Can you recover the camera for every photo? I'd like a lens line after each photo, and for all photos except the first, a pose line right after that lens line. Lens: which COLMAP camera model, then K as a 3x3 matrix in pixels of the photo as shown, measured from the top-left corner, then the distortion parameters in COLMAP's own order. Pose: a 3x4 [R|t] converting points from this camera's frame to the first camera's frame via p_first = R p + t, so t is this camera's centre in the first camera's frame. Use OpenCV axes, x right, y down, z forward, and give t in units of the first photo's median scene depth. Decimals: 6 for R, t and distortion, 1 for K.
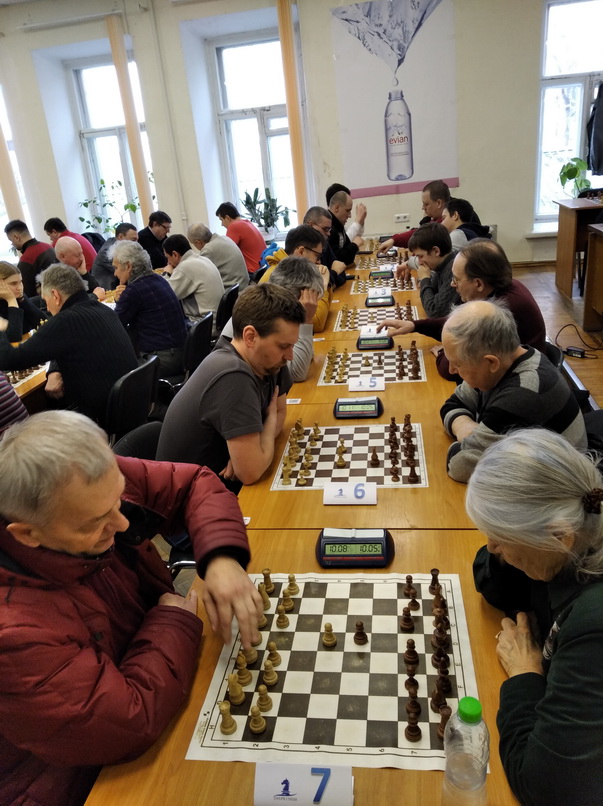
lens RADIAL K [[629.4, 0, 301.5], [0, 629.4, 403.0], [0, 0, 1]] dist [0.025528, -0.063625]
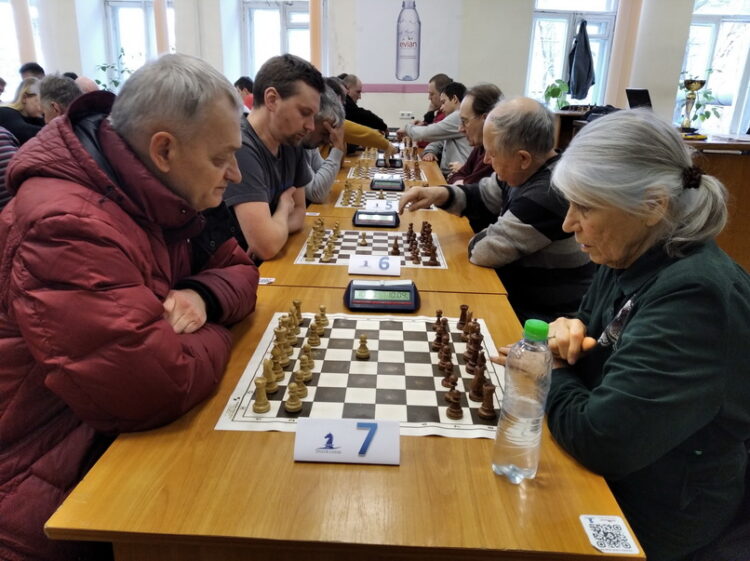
lens RADIAL K [[585.7, 0, 375.0], [0, 585.7, 280.5], [0, 0, 1]] dist [0.025528, -0.063625]
pose [[0.986553, 0.080564, 0.142203, -0.062147], [-0.071194, 0.995017, -0.069799, 0.262811], [-0.147118, 0.058737, 0.987373, 0.068957]]
